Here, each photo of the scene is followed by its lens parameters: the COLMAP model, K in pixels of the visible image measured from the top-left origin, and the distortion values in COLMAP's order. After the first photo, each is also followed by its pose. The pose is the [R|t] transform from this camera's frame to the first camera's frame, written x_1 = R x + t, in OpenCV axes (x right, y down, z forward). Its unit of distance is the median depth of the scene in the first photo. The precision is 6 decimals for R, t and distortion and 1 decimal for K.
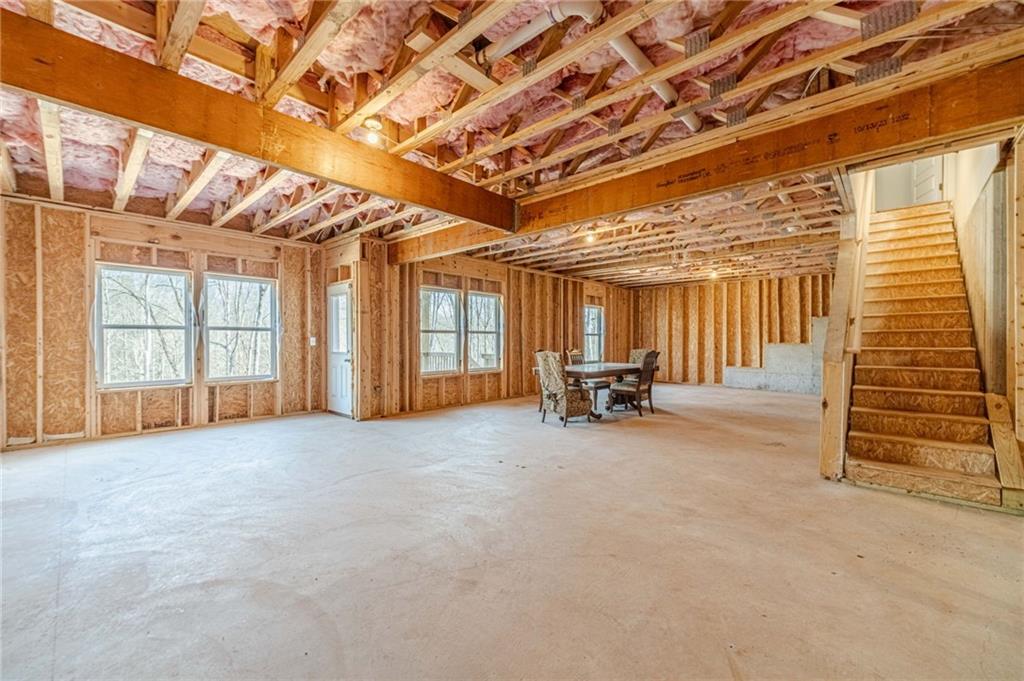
lens RADIAL K [[404.5, 0, 512.0], [0, 404.5, 340.5], [0, 0, 1]] dist [0.006376, -0.000111]
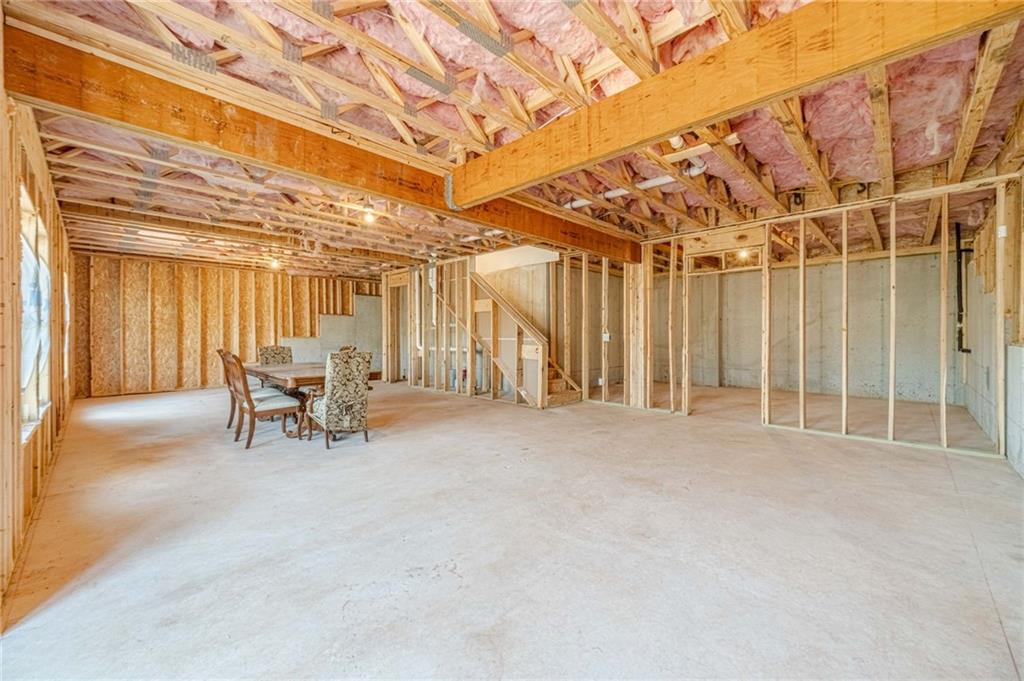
lens RADIAL K [[405.0, 0, 513.6], [0, 405.0, 329.8], [0, 0, 1]] dist [0.000890, 0.000022]
pose [[0.016748, 0.008891, 0.999820, -0.406598], [0.000992, 0.999960, -0.008909, -0.001865], [-0.999859, 0.001141, 0.016739, 0.413556]]
